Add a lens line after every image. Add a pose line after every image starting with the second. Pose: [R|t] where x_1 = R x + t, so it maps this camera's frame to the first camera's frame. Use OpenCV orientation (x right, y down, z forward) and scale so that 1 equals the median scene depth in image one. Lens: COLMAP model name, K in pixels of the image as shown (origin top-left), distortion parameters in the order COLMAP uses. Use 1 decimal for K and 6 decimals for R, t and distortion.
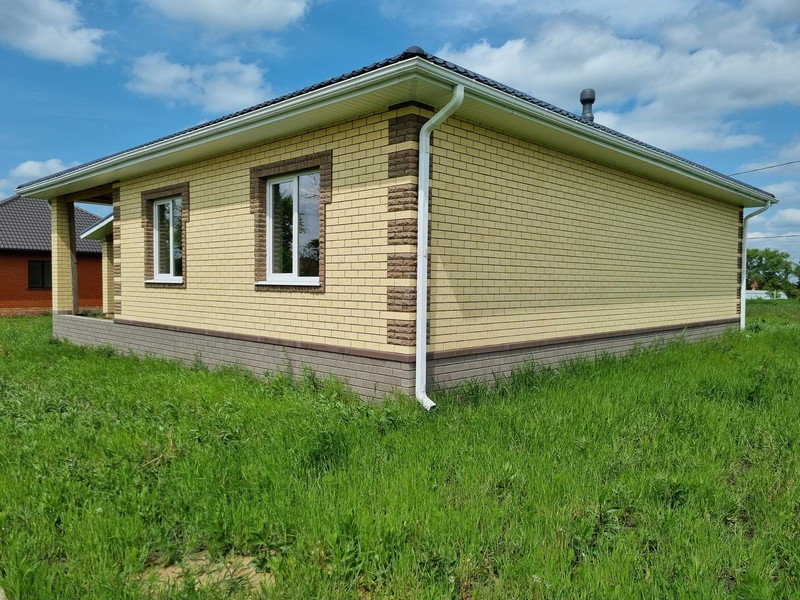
lens RADIAL K [[602.3, 0, 400.0], [0, 602.3, 300.0], [0, 0, 1]] dist [0.059493, -0.048470]
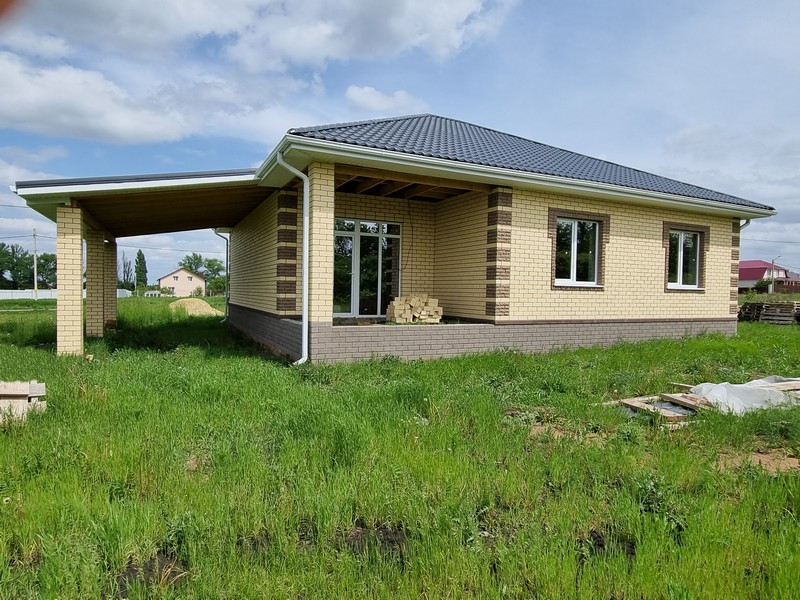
lens RADIAL K [[488.2, 0, 400.0], [0, 488.2, 300.0], [0, 0, 1]] dist [-0.002941, -0.000437]
pose [[0.355578, -0.027001, 0.934257, -1.939722], [0.003705, 0.999615, 0.027480, -0.035611], [-0.934639, -0.006310, 0.355541, 1.286202]]
